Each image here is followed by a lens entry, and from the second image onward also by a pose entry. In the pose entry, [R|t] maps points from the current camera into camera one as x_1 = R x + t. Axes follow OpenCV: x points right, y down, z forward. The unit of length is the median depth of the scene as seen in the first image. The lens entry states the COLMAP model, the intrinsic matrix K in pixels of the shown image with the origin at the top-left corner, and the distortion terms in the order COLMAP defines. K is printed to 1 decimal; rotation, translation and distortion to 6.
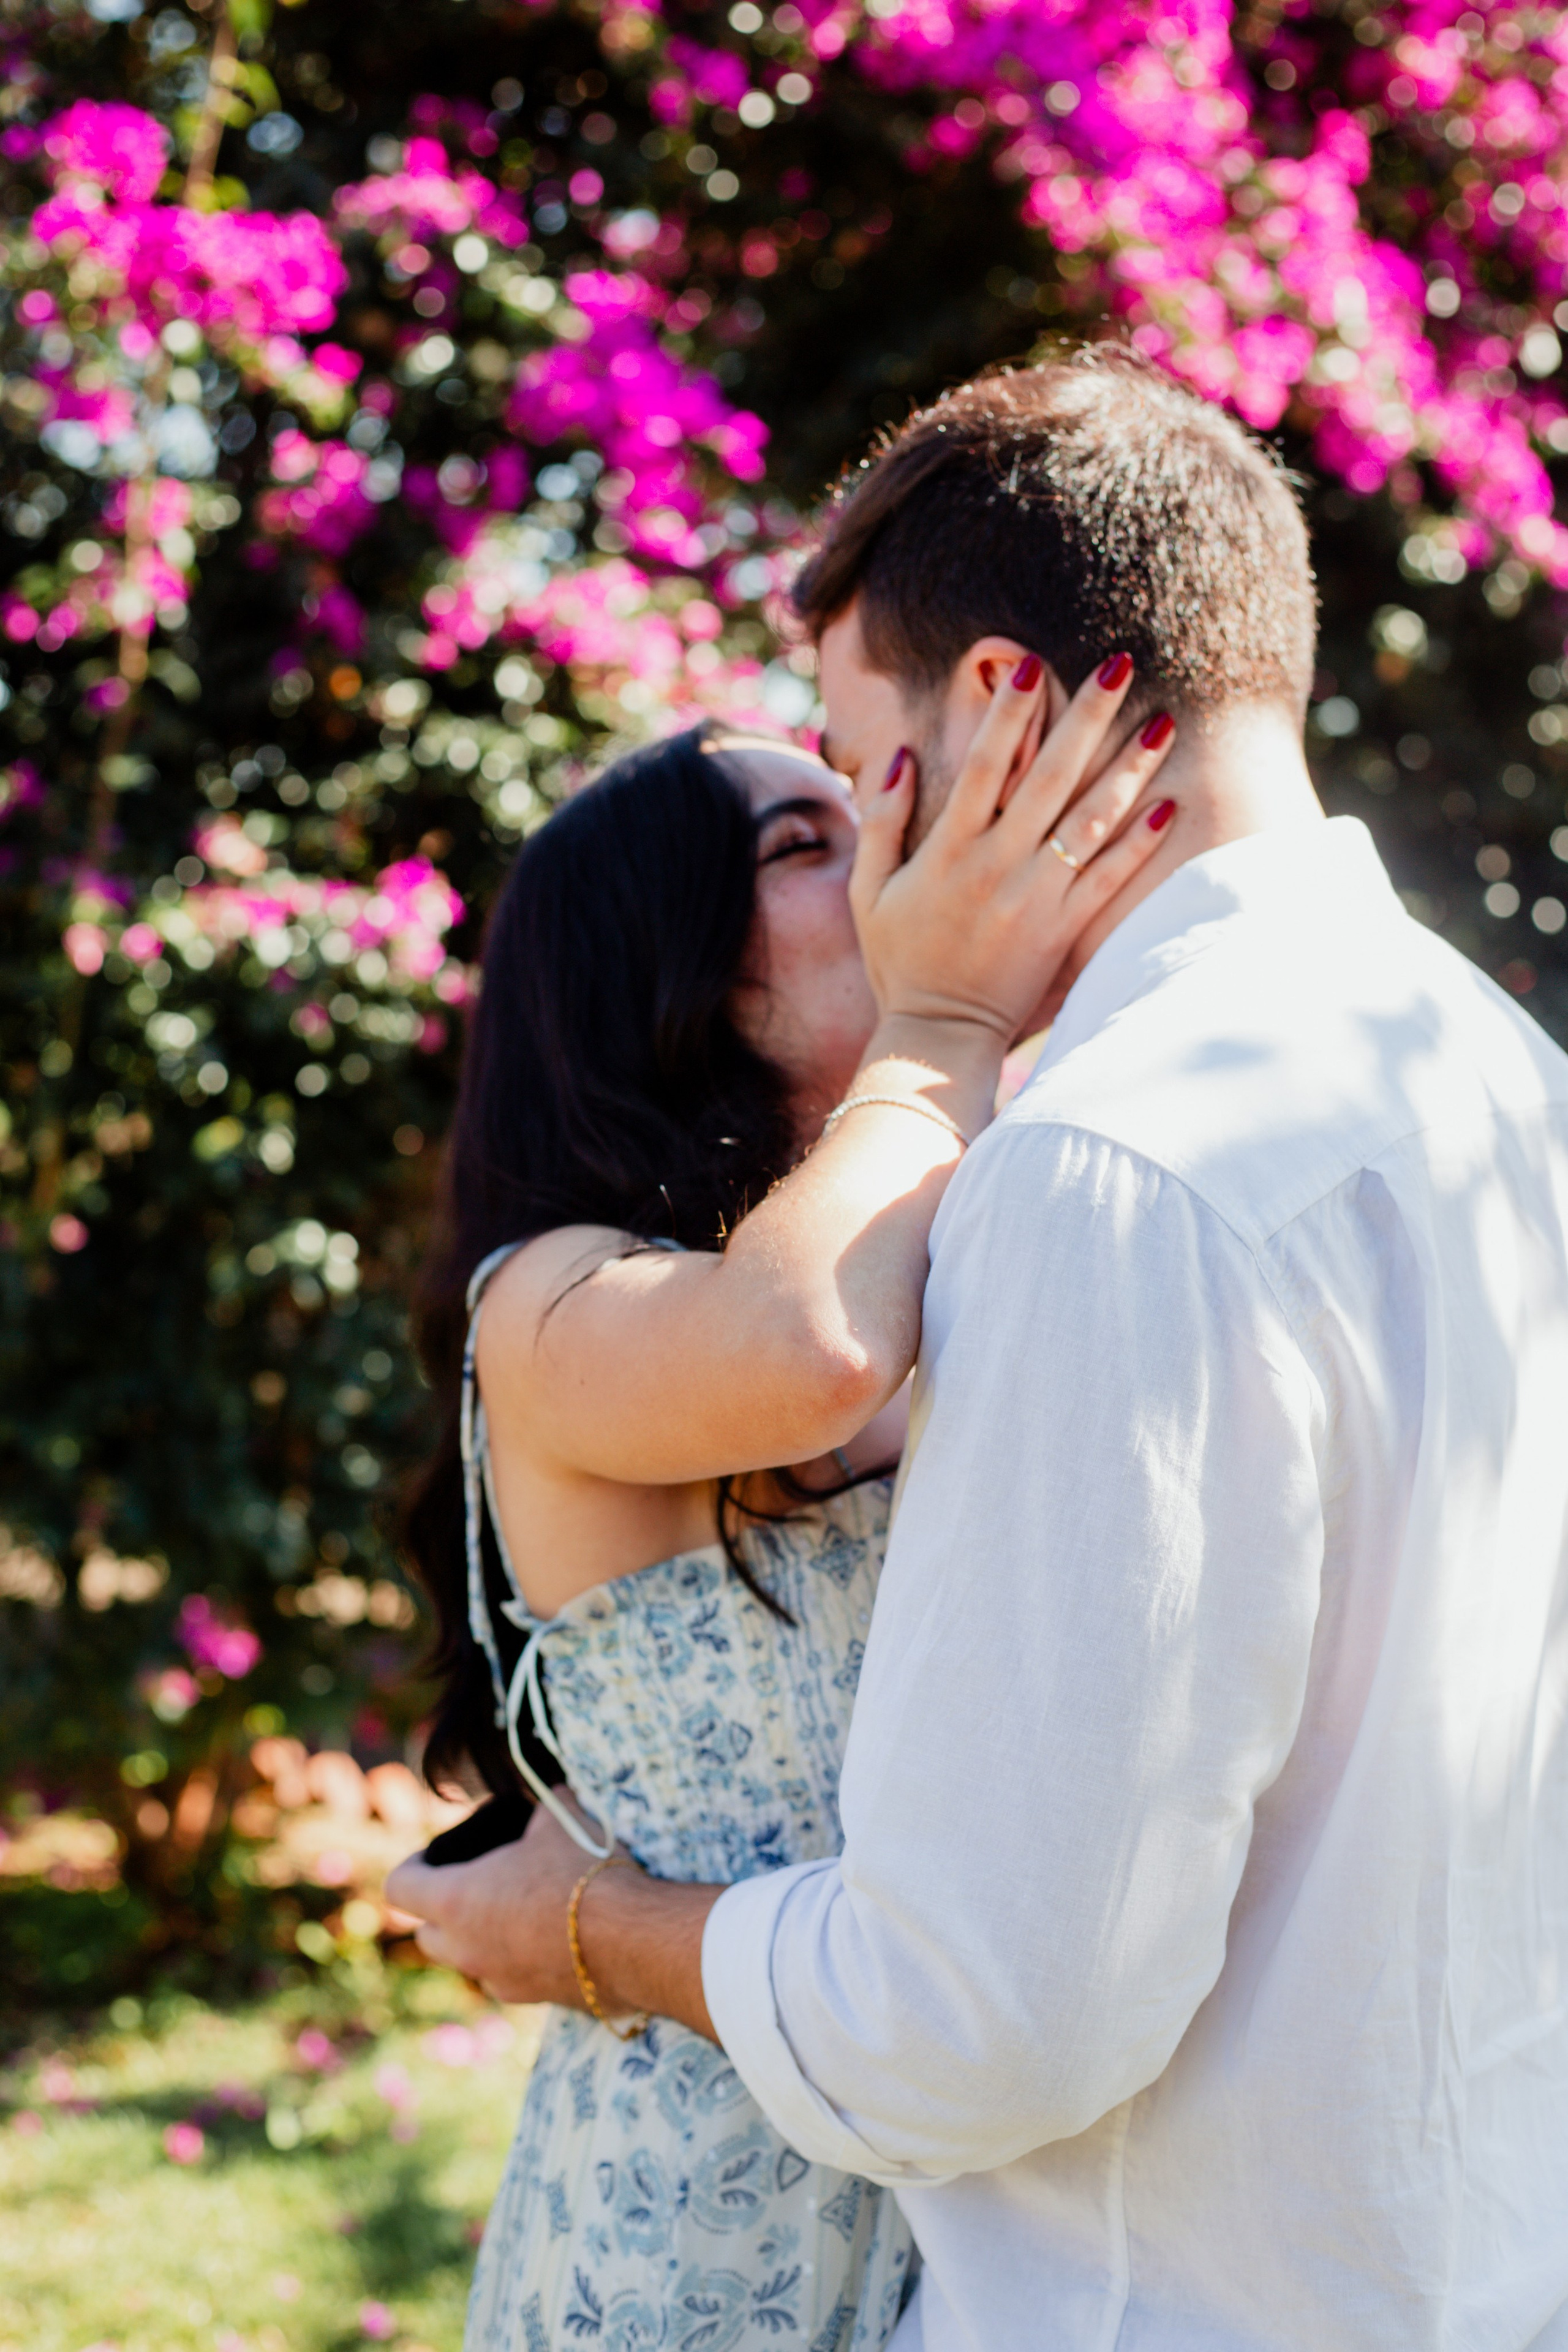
lens RADIAL K [[3586.0, 0, 758.6], [0, 3586.0, 1150.6], [0, 0, 1]] dist [-0.091005, 0.000000]
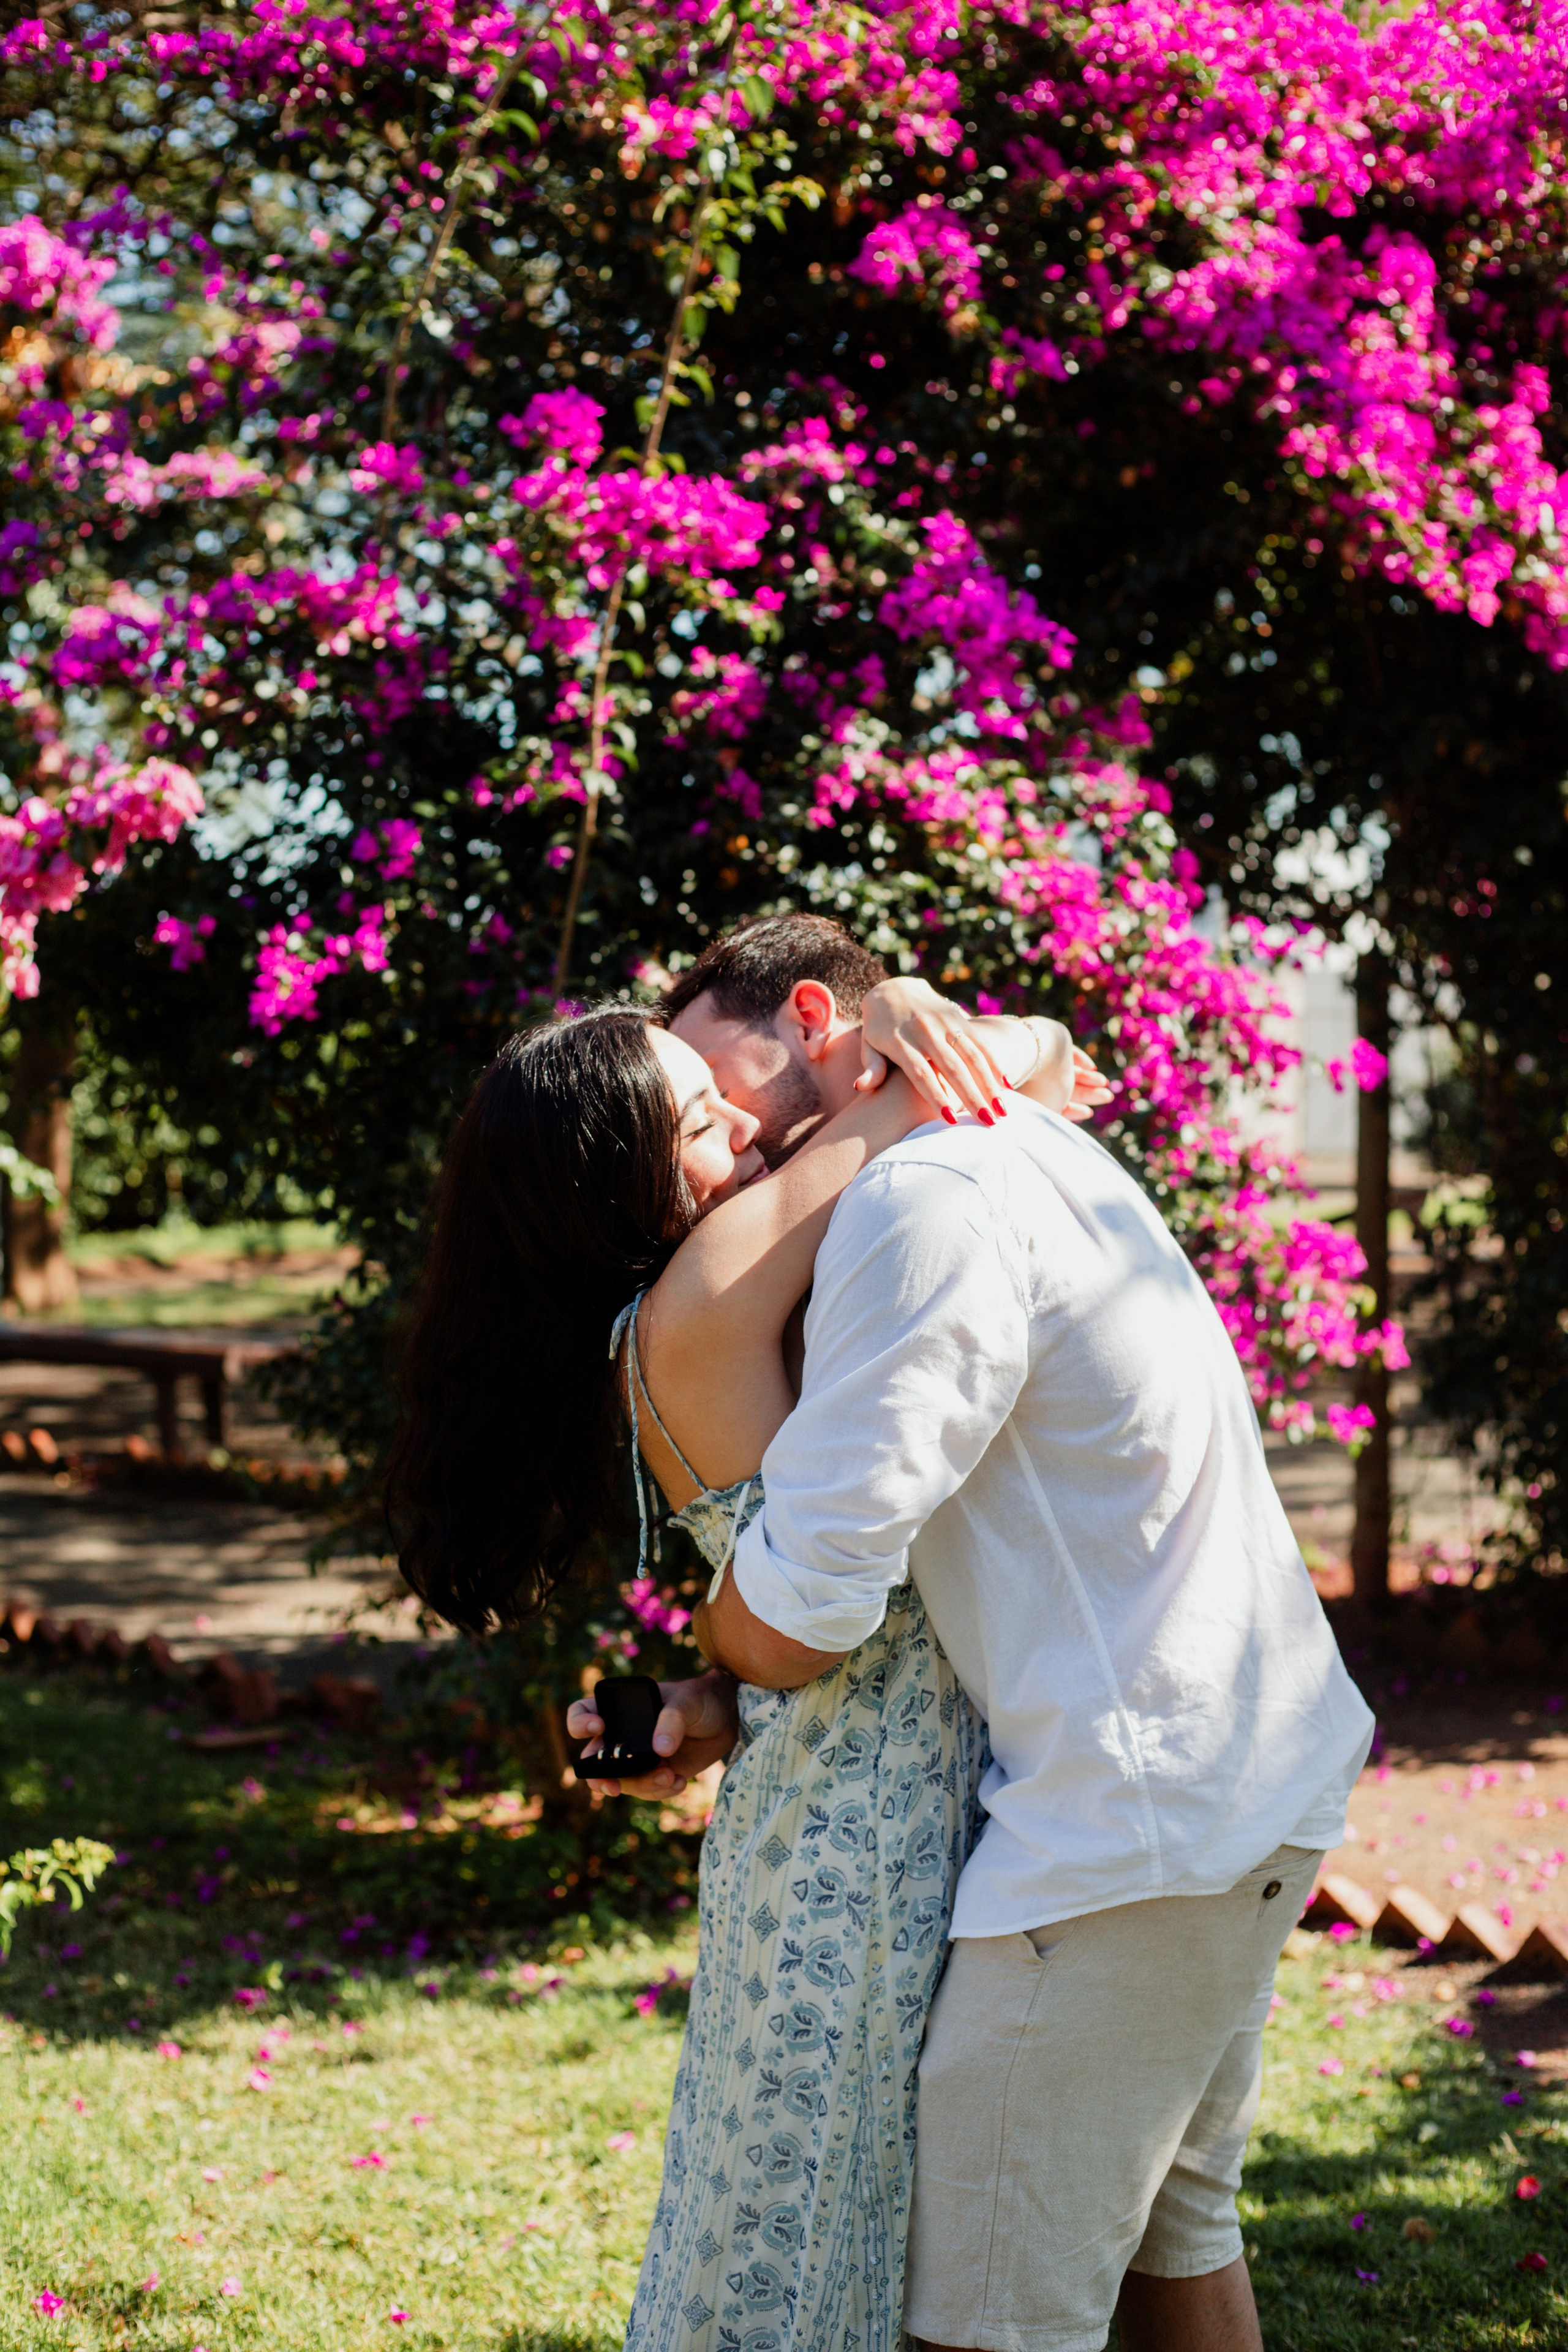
lens RADIAL K [[3586.0, 0, 761.4], [0, 3586.0, 1192.5], [0, 0, 1]] dist [-0.091005, 0.000000]
pose [[0.999270, -0.008708, -0.037184, -0.063504], [0.007741, 0.999630, -0.026088, 0.023369], [0.037397, 0.025781, 0.998968, -0.239225]]
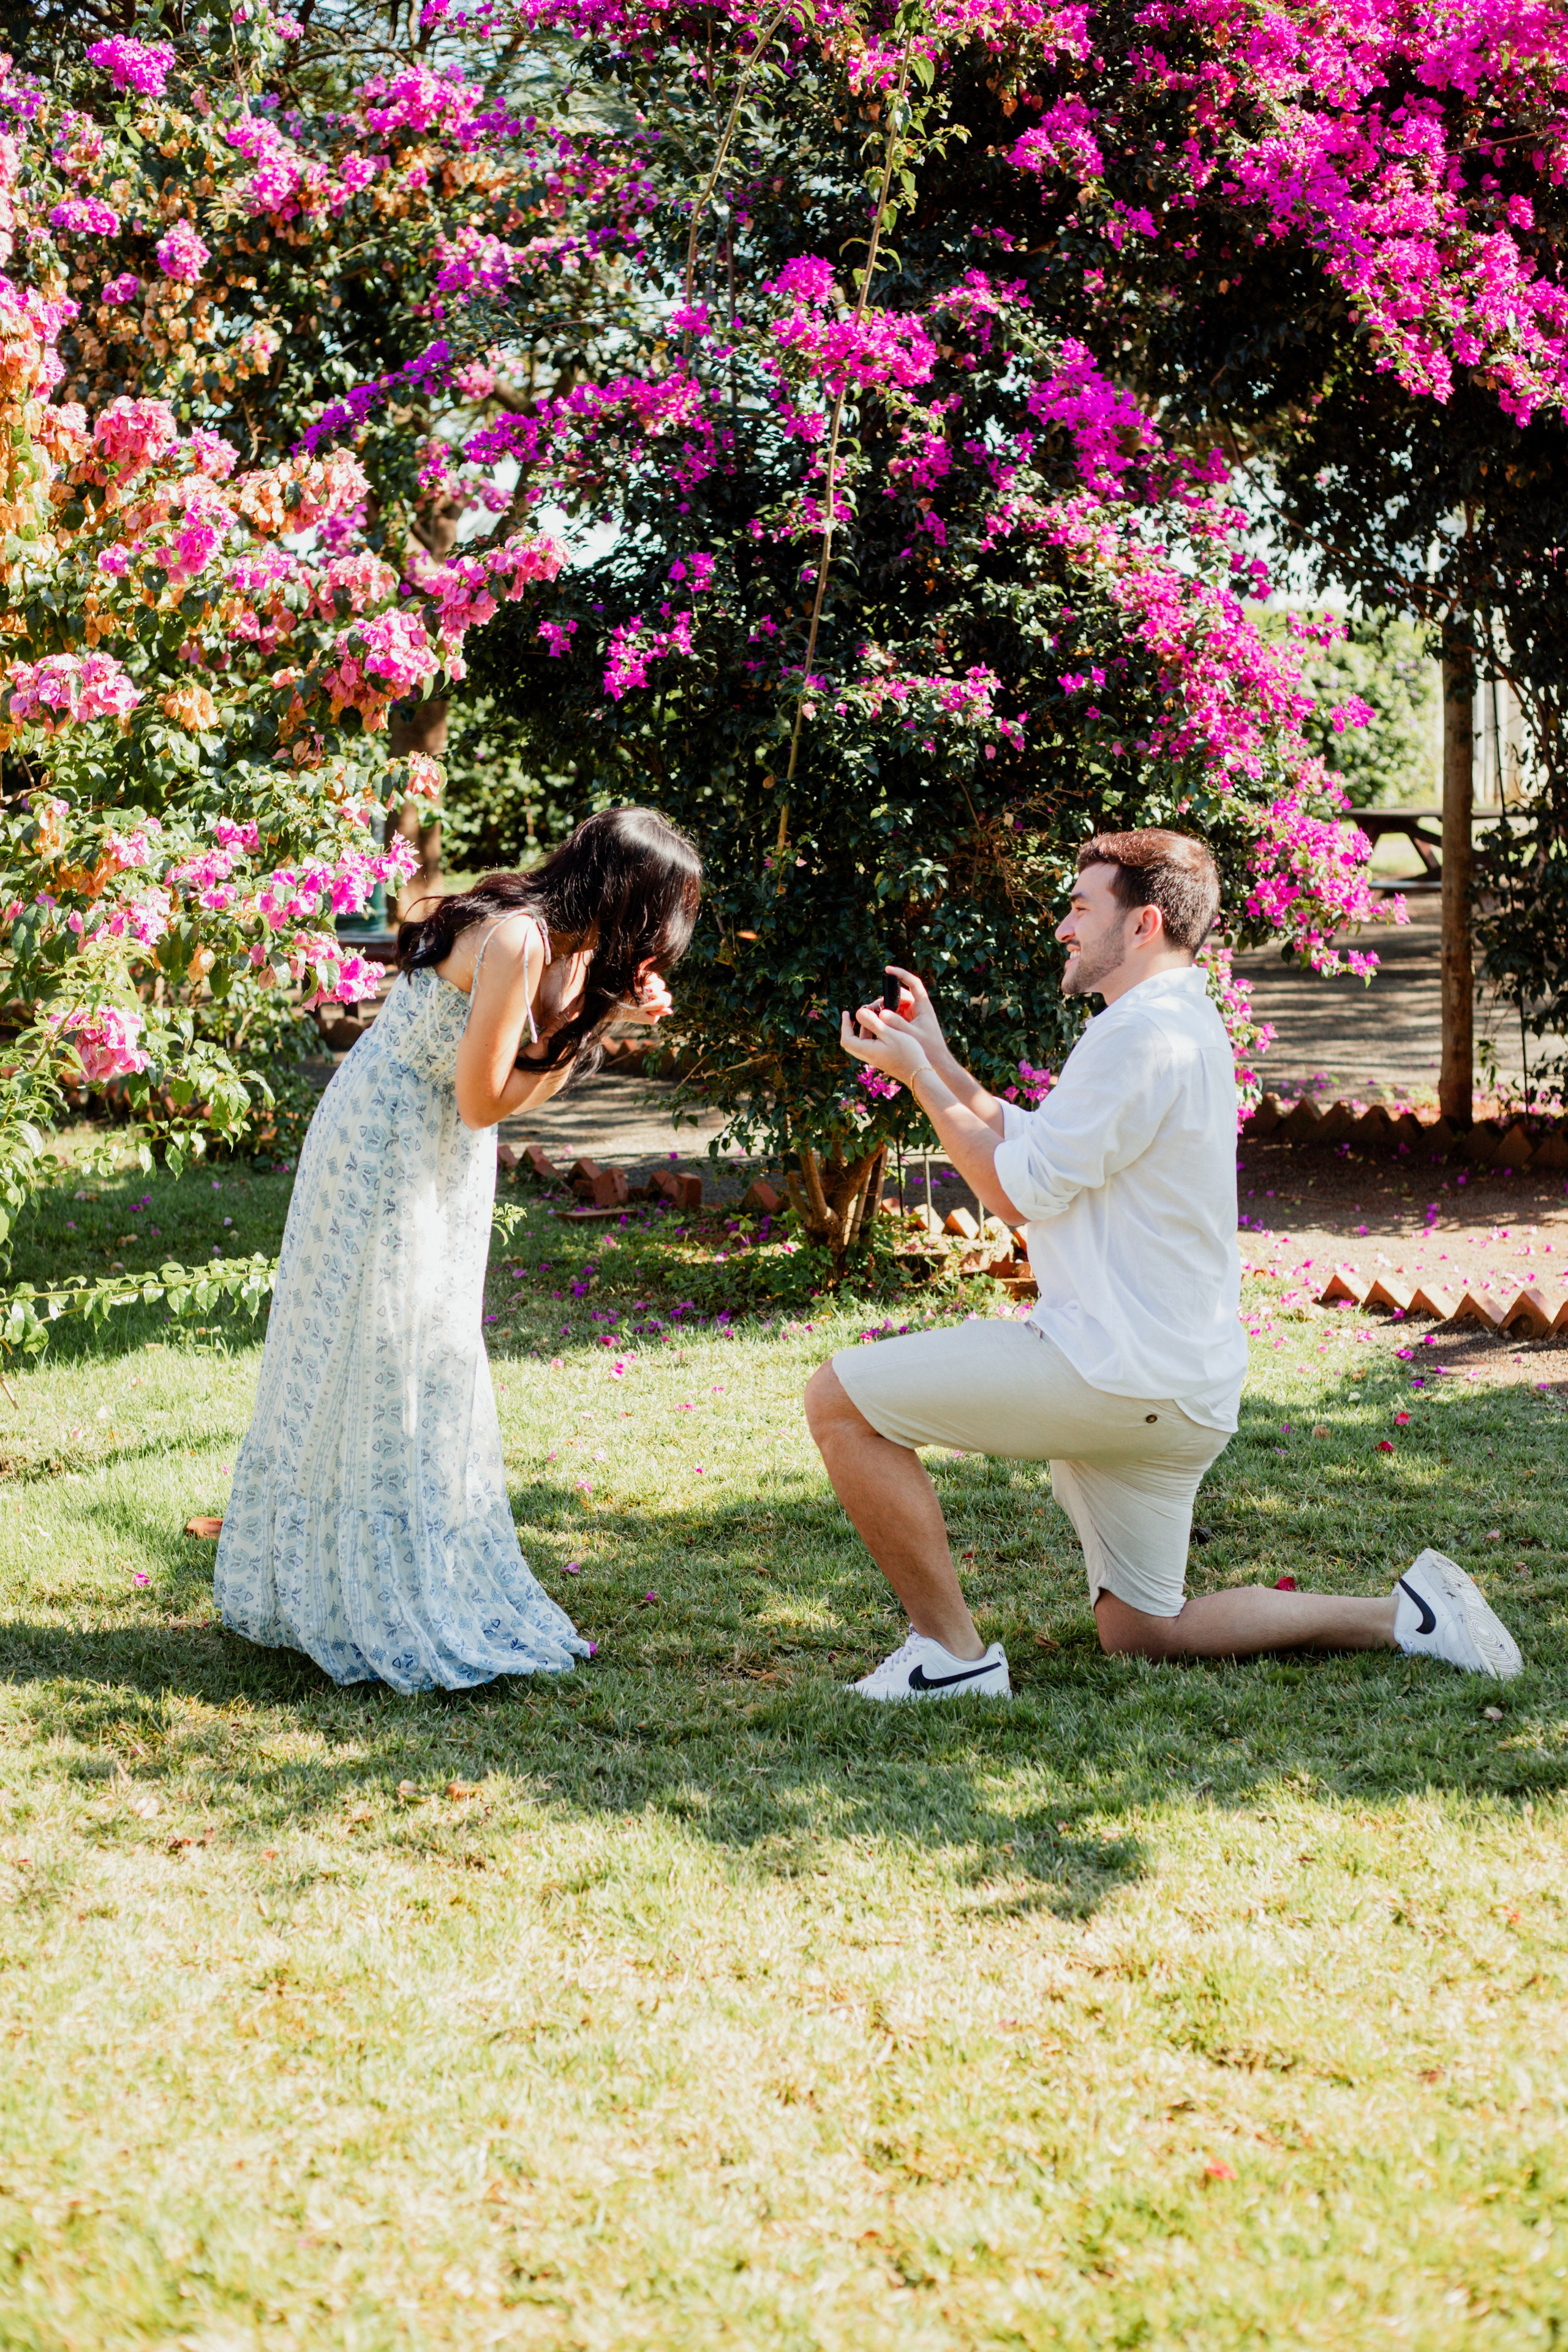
lens RADIAL K [[3586.0, 0, 759.3], [0, 3586.0, 1194.8], [0, 0, 1]] dist [-0.091005, 0.000000]
pose [[0.990885, -0.005092, -0.134615, 0.036734], [0.014923, 0.997284, 0.072121, 0.056150], [0.133882, -0.073472, 0.988270, -0.813056]]
